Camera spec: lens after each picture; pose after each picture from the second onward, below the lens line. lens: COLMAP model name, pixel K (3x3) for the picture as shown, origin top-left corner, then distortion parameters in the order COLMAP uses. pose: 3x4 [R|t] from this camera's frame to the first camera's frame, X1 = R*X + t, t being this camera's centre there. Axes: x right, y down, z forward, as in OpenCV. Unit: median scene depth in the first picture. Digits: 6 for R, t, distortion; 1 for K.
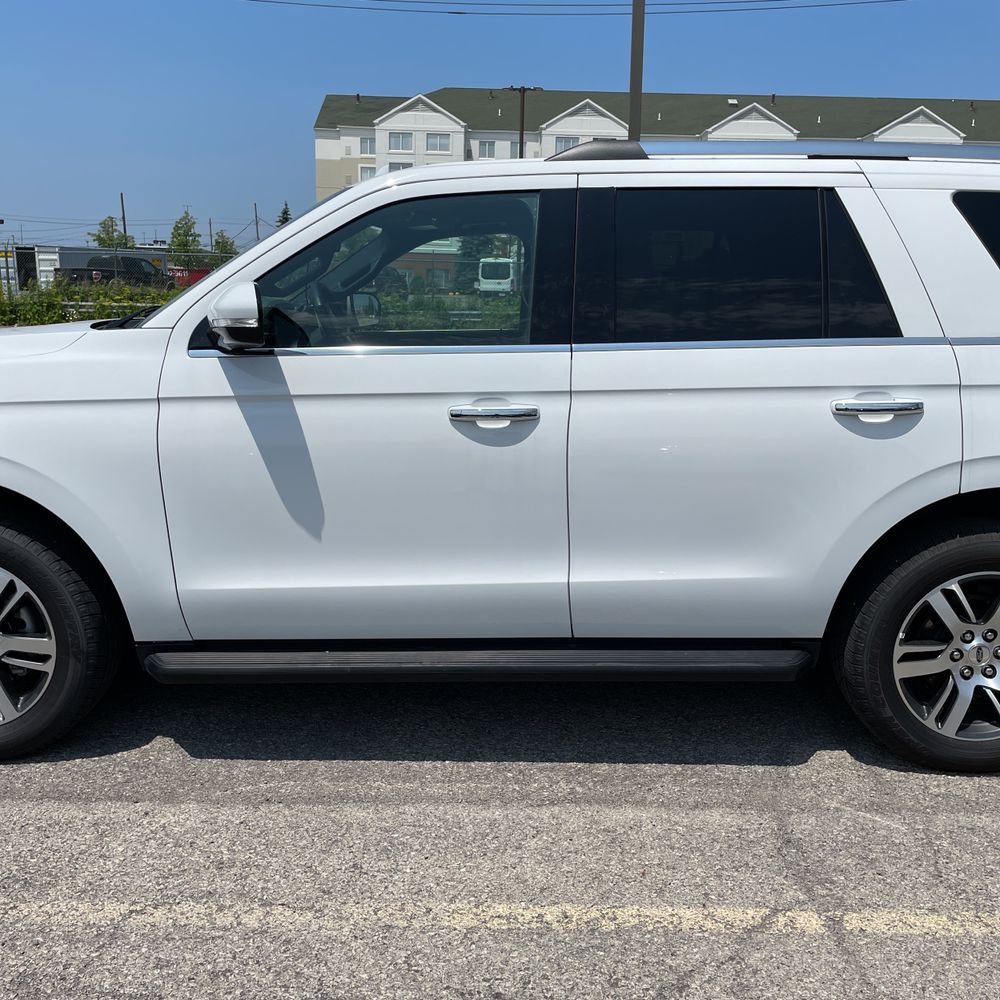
lens RADIAL K [[1011.1, 0, 500.0], [0, 1011.1, 500.0], [0, 0, 1]] dist [0.101316, -0.154839]
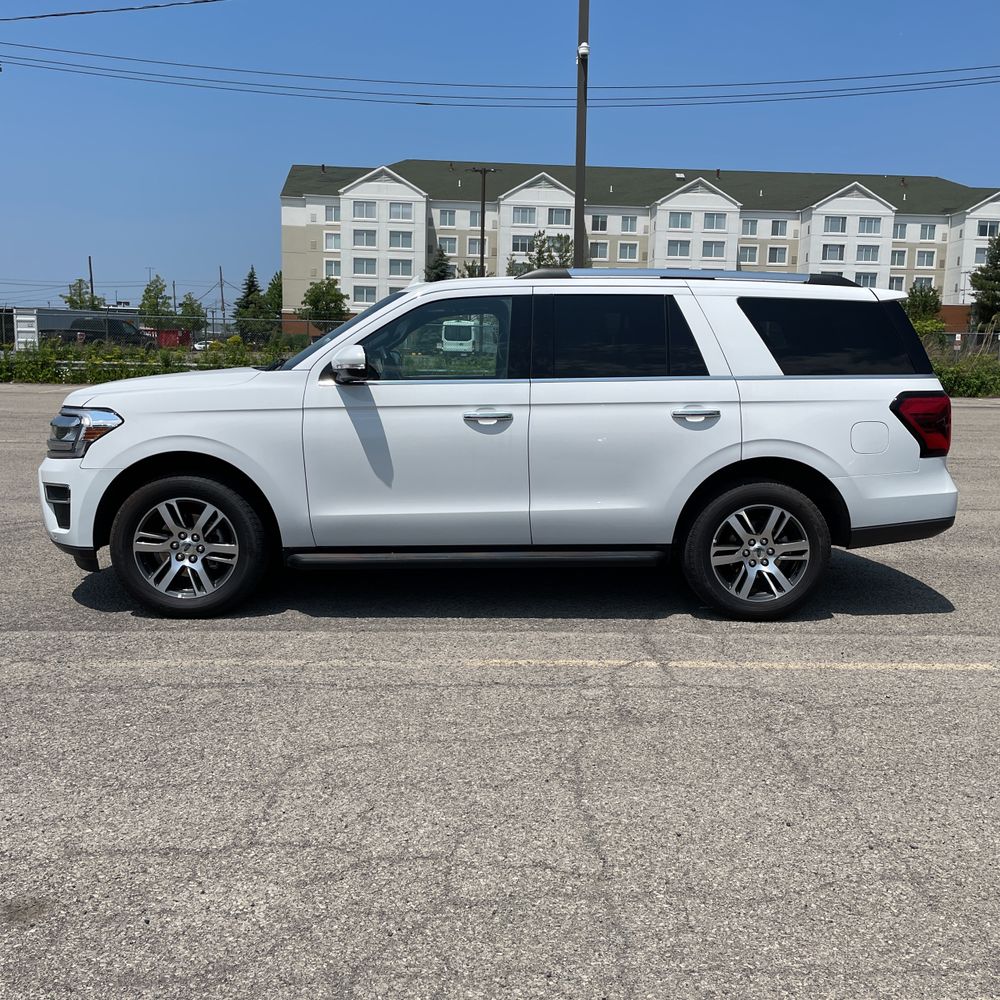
lens RADIAL K [[1011.1, 0, 500.0], [0, 1011.1, 500.0], [0, 0, 1]] dist [0.101316, -0.154839]
pose [[0.999197, -0.003304, 0.039922, -0.053584], [0.005607, 0.998318, -0.057700, 0.158920], [-0.039664, 0.057877, 0.997535, -0.754492]]
